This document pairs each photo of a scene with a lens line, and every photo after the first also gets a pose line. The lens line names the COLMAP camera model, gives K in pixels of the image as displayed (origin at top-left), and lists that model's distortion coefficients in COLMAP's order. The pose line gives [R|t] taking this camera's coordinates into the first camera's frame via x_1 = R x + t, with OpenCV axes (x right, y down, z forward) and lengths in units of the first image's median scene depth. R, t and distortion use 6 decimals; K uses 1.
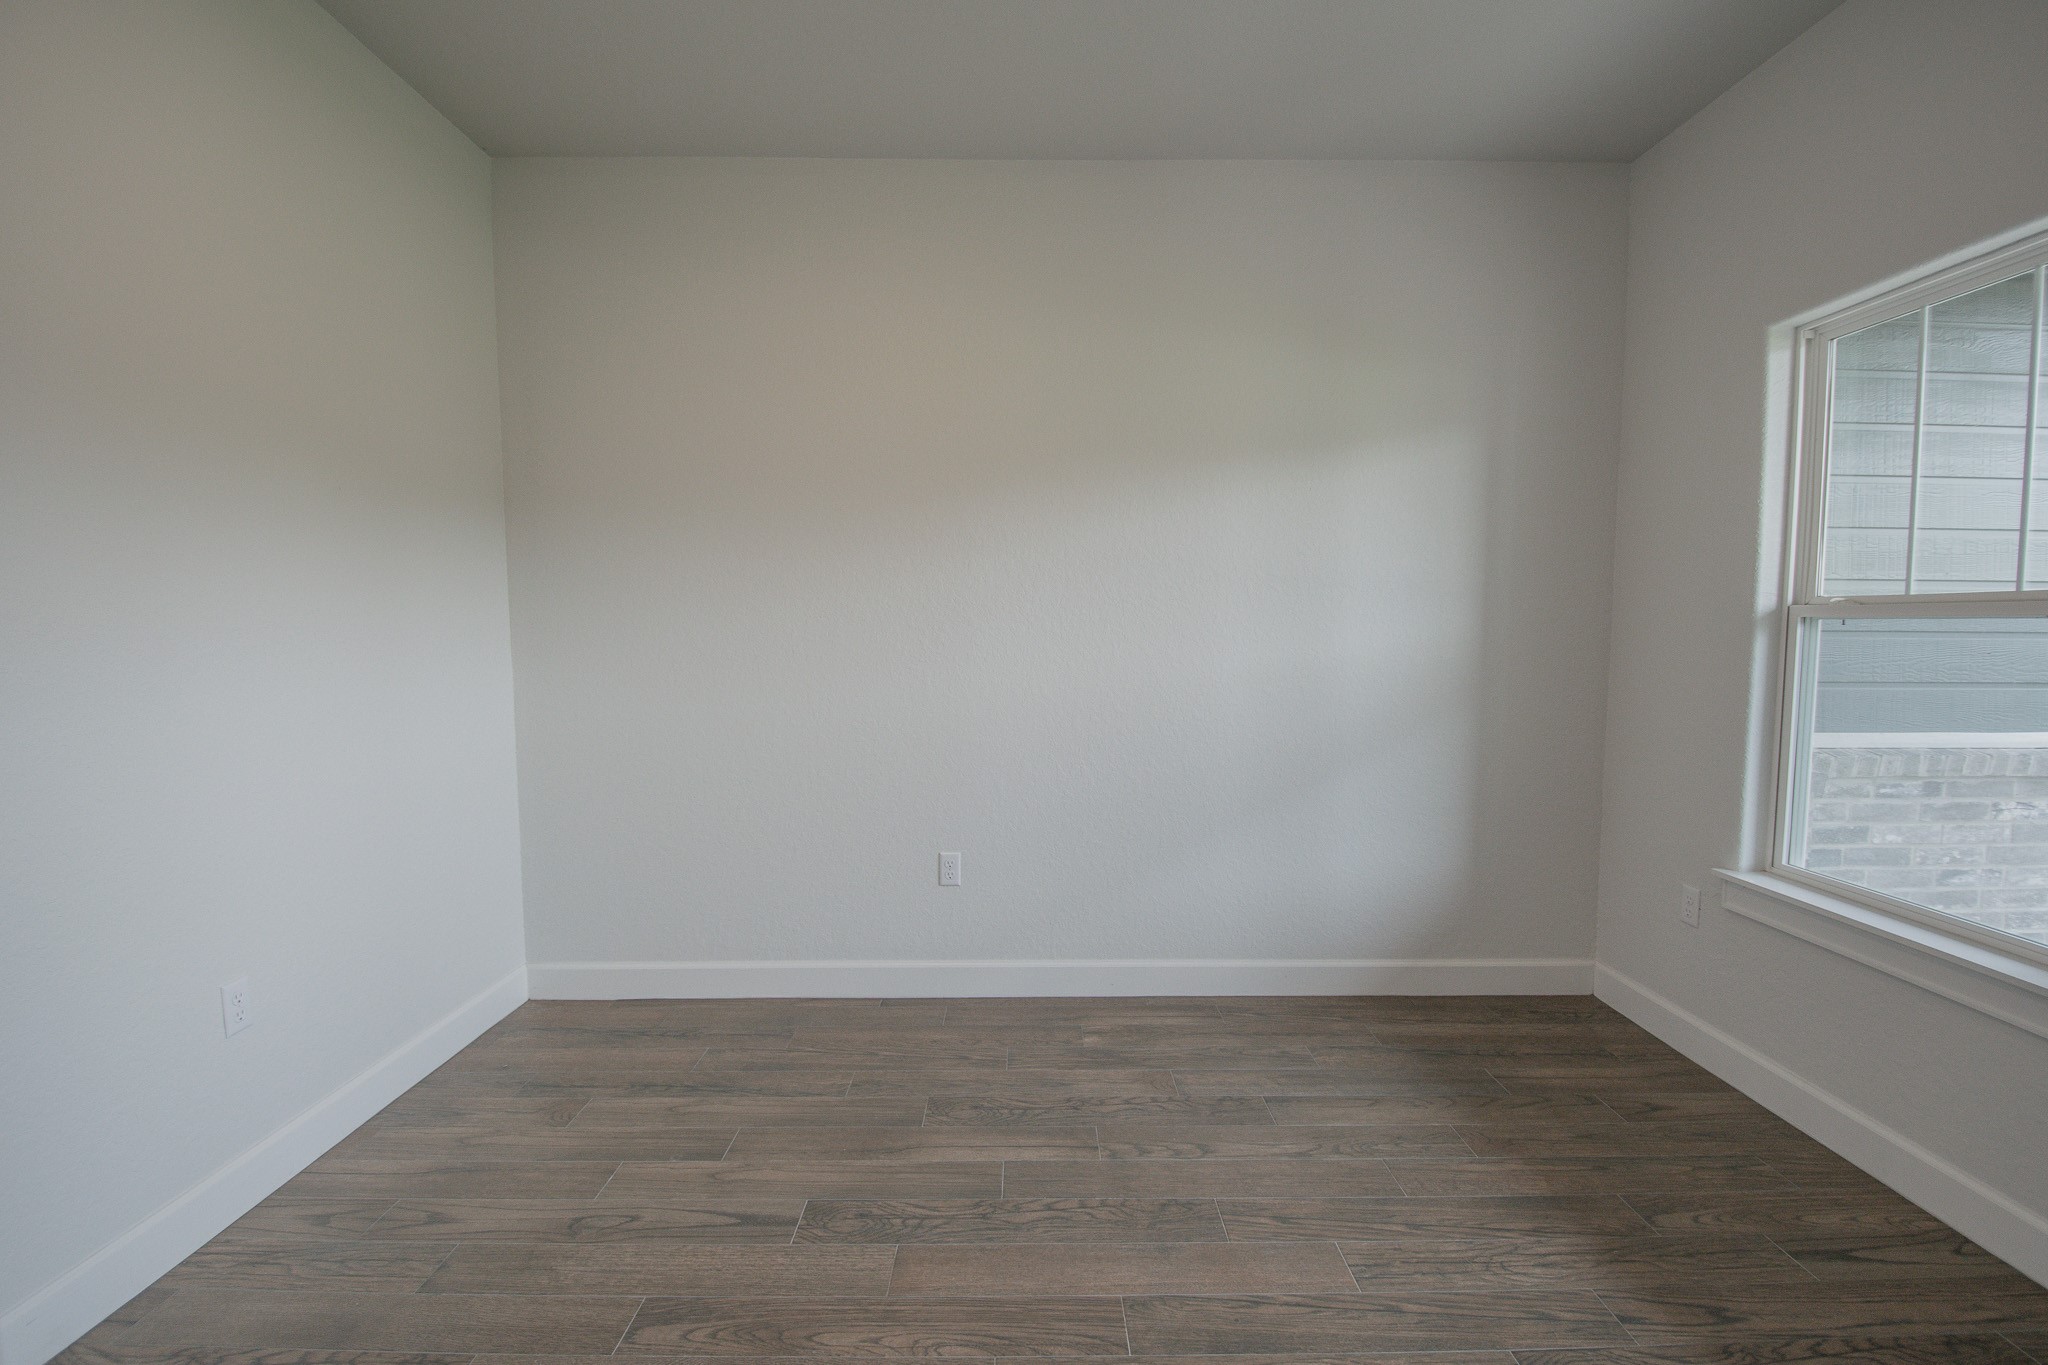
lens RADIAL K [[912.3, 0, 1042.5], [0, 912.3, 686.3], [0, 0, 1]] dist [-0.000734, -0.013305]
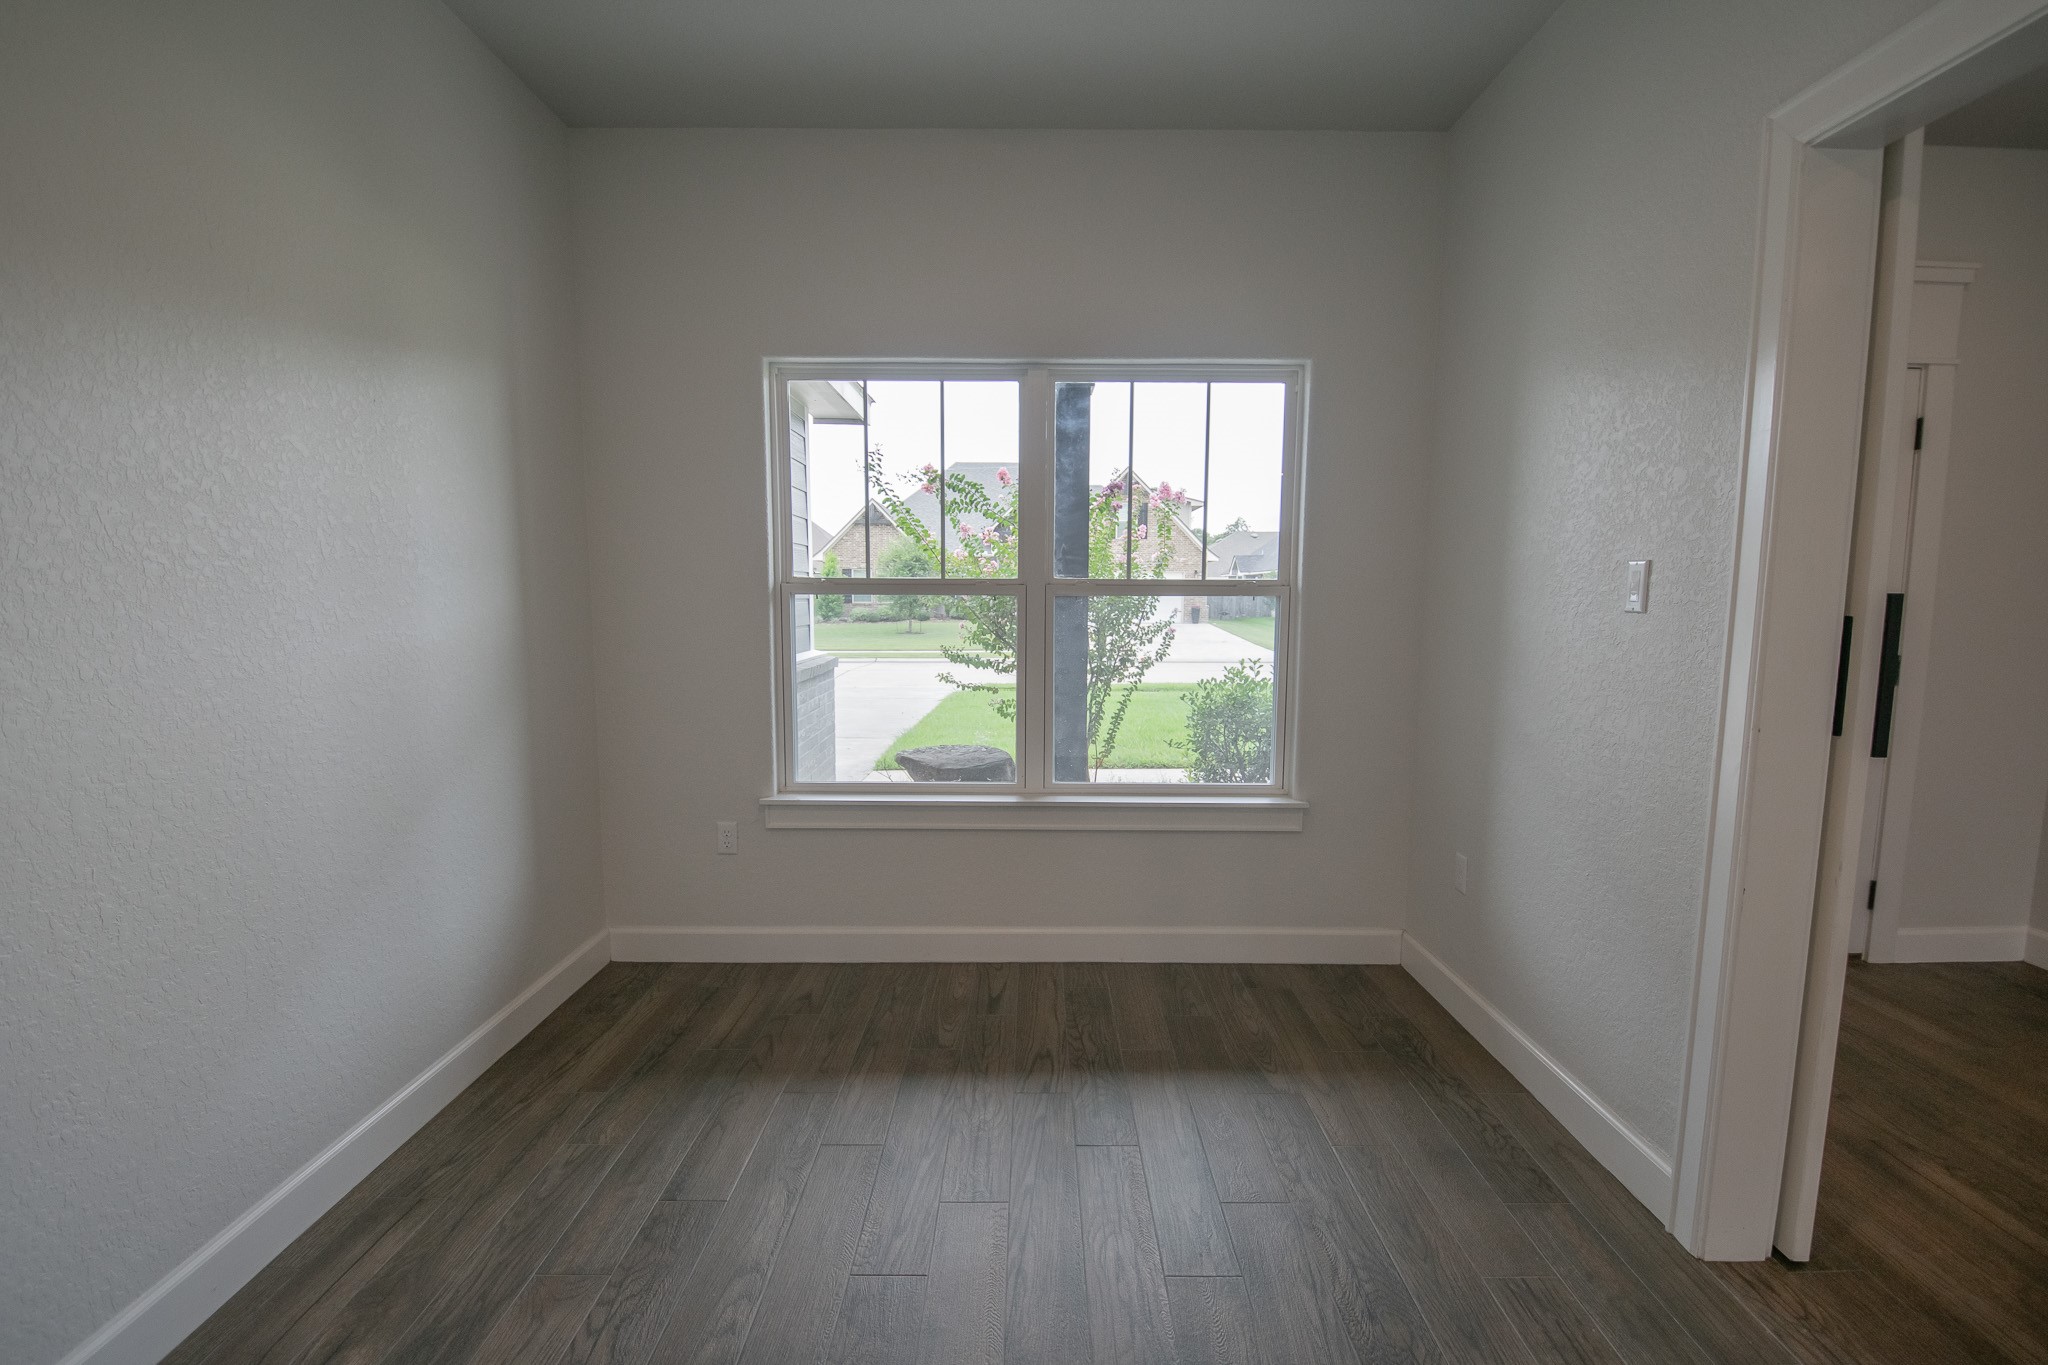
lens RADIAL K [[912.3, 0, 1041.3], [0, 912.3, 671.5], [0, 0, 1]] dist [-0.000734, -0.013305]
pose [[0.037897, -0.082739, 0.995850, -0.454054], [0.065239, 0.994645, 0.080156, -0.042945], [-0.997150, 0.061930, 0.043092, 0.564030]]
